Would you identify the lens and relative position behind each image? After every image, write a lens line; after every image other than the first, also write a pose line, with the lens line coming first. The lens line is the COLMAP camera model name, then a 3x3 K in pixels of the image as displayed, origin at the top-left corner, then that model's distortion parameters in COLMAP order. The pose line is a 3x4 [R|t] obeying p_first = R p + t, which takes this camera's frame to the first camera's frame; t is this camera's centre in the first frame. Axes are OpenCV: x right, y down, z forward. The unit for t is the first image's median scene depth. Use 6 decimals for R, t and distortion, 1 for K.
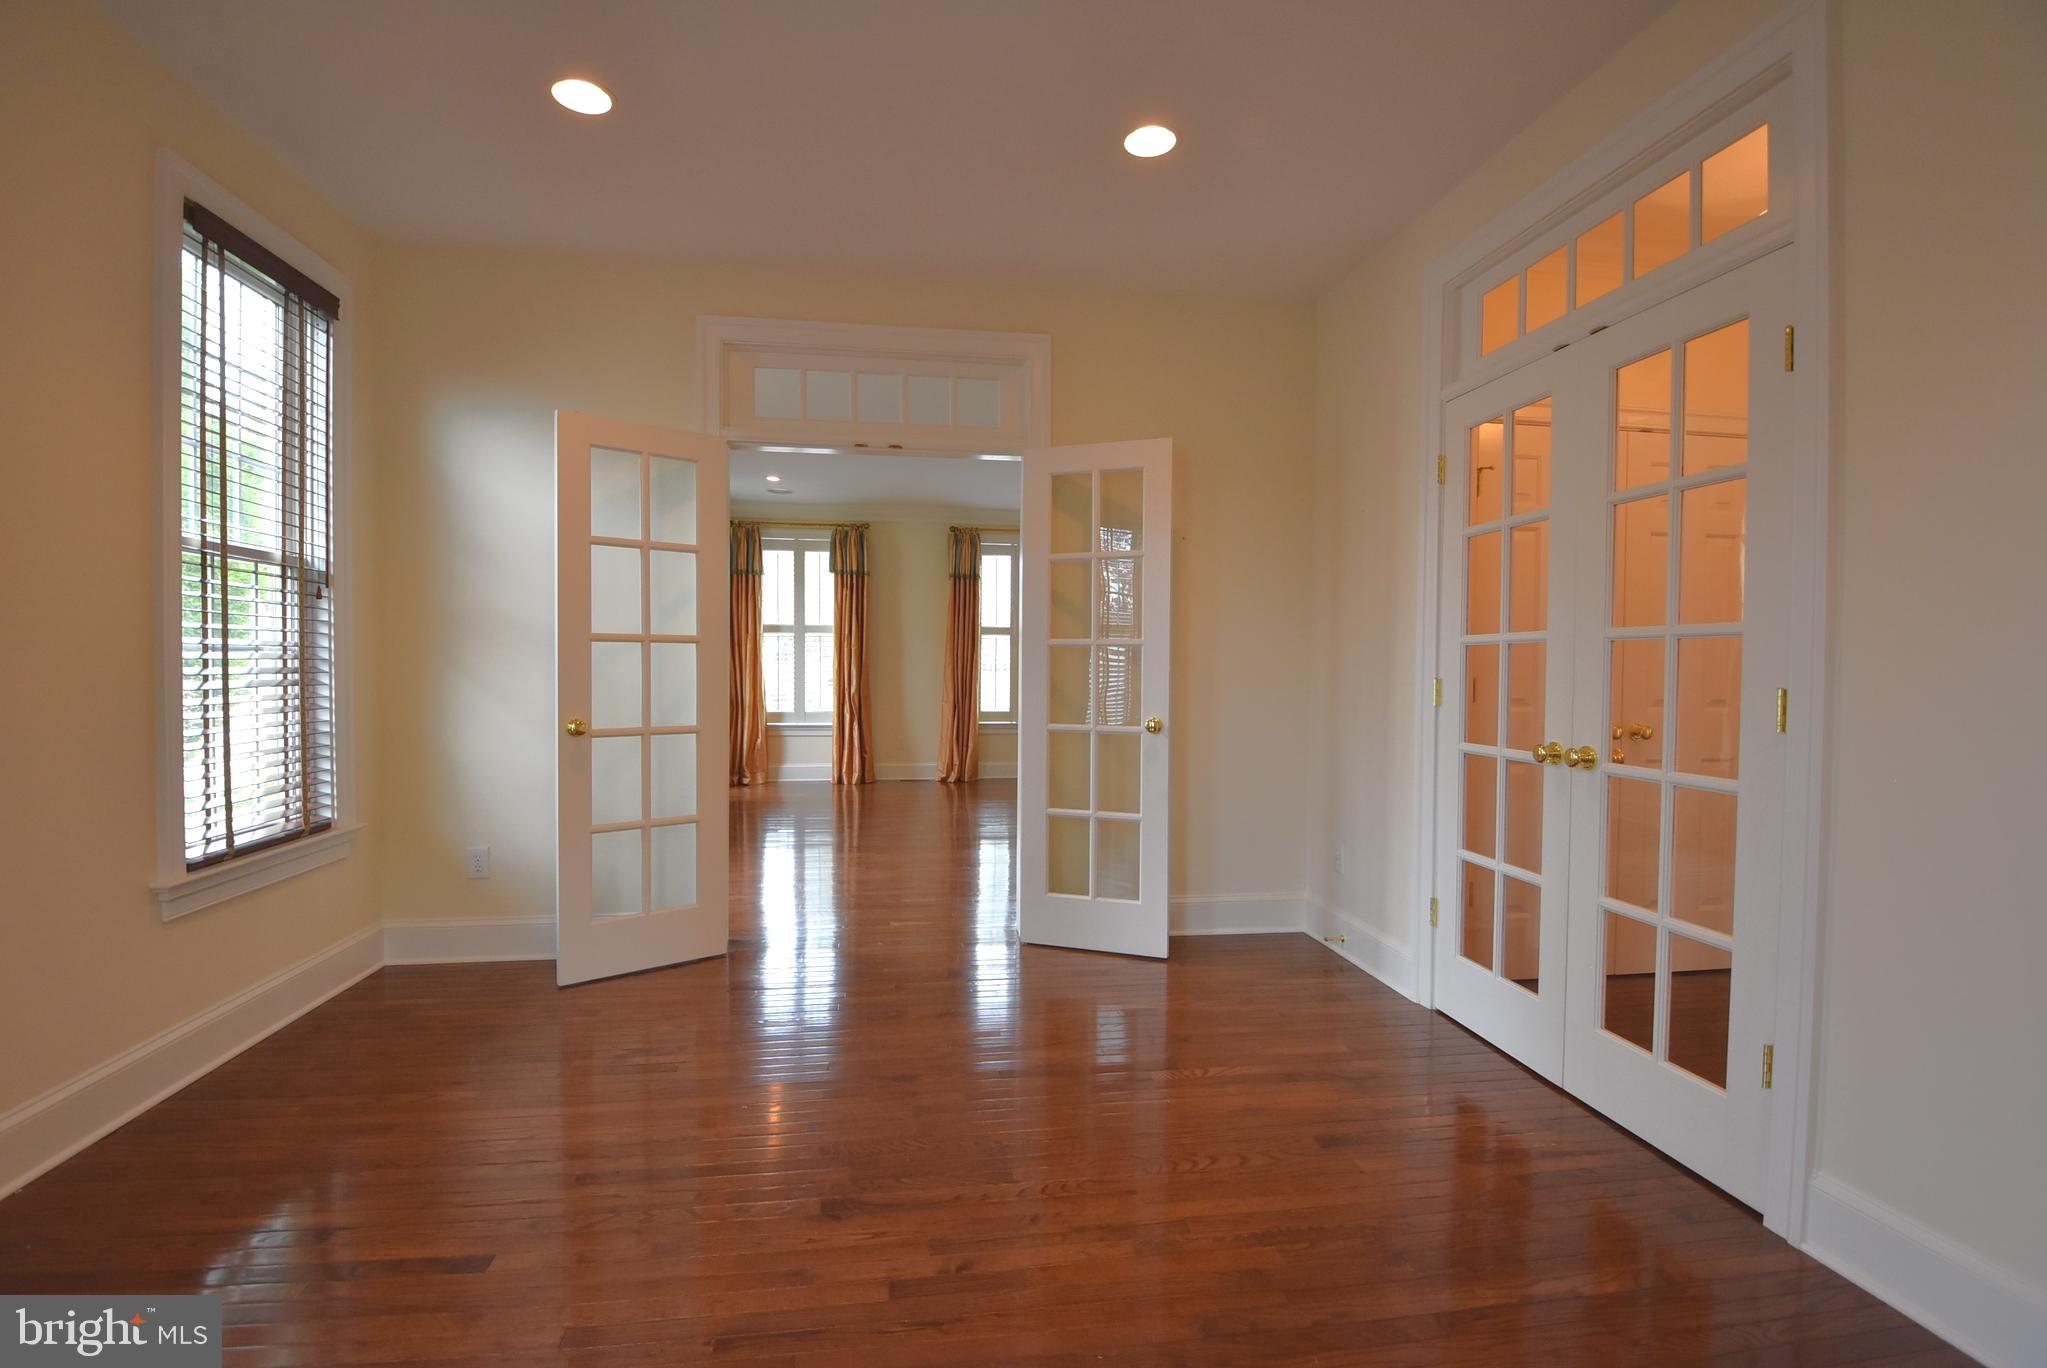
lens RADIAL K [[912.2, 0, 1023.5], [0, 912.2, 684.0], [0, 0, 1]] dist [0.003876, -0.016368]
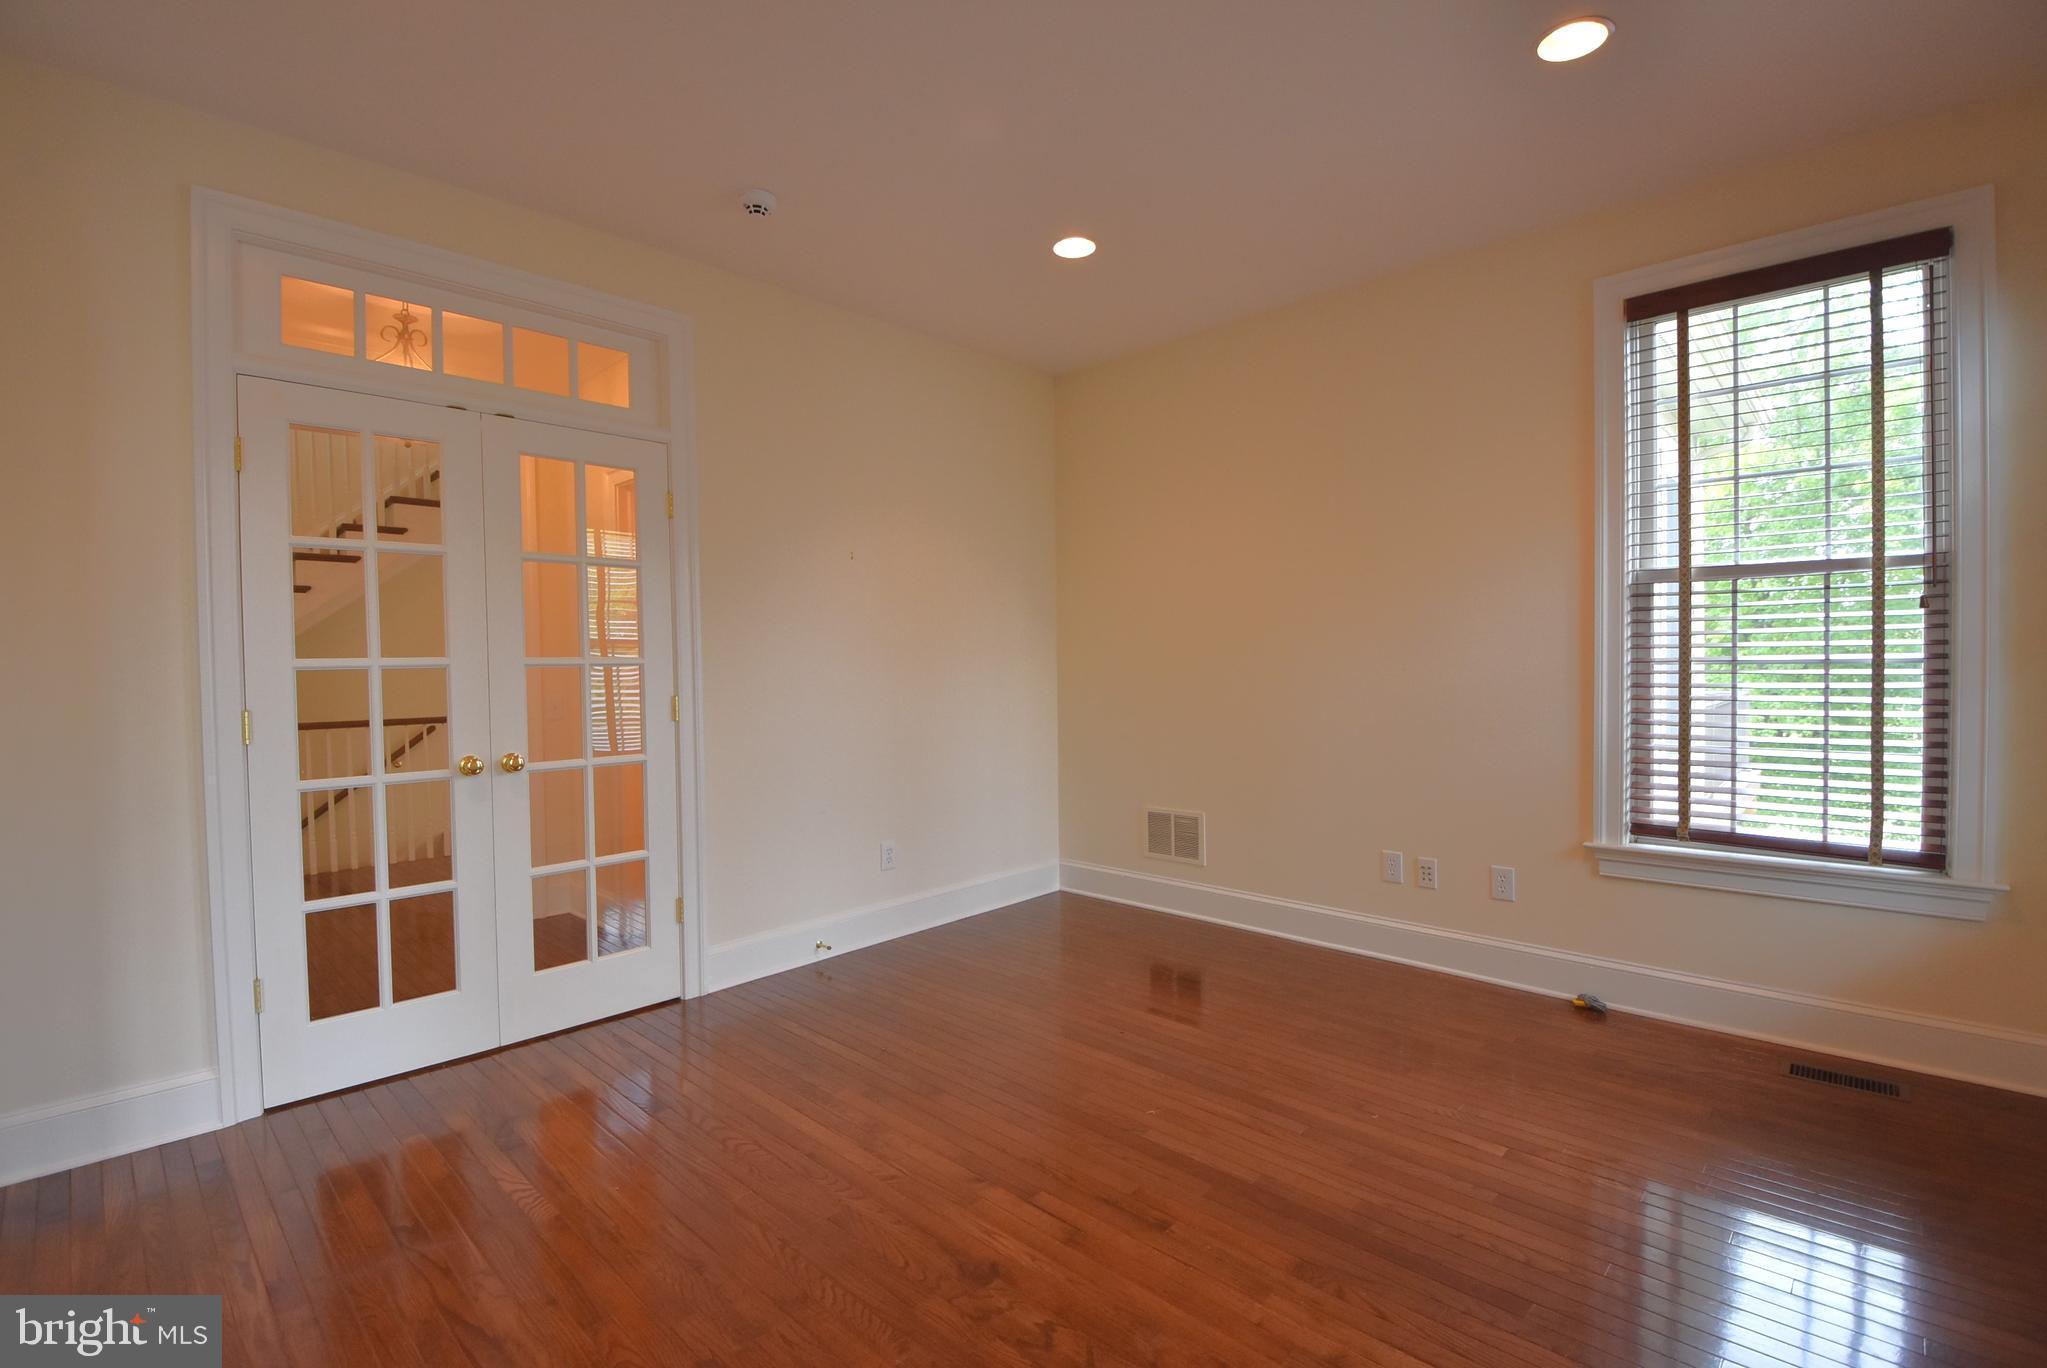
lens RADIAL K [[912.2, 0, 1023.5], [0, 912.2, 684.0], [0, 0, 1]] dist [0.003876, -0.016368]
pose [[-0.619659, -0.017870, 0.784668, -0.763138], [0.016993, 0.999201, 0.036176, -0.055420], [-0.784687, 0.035751, -0.618860, 1.214710]]
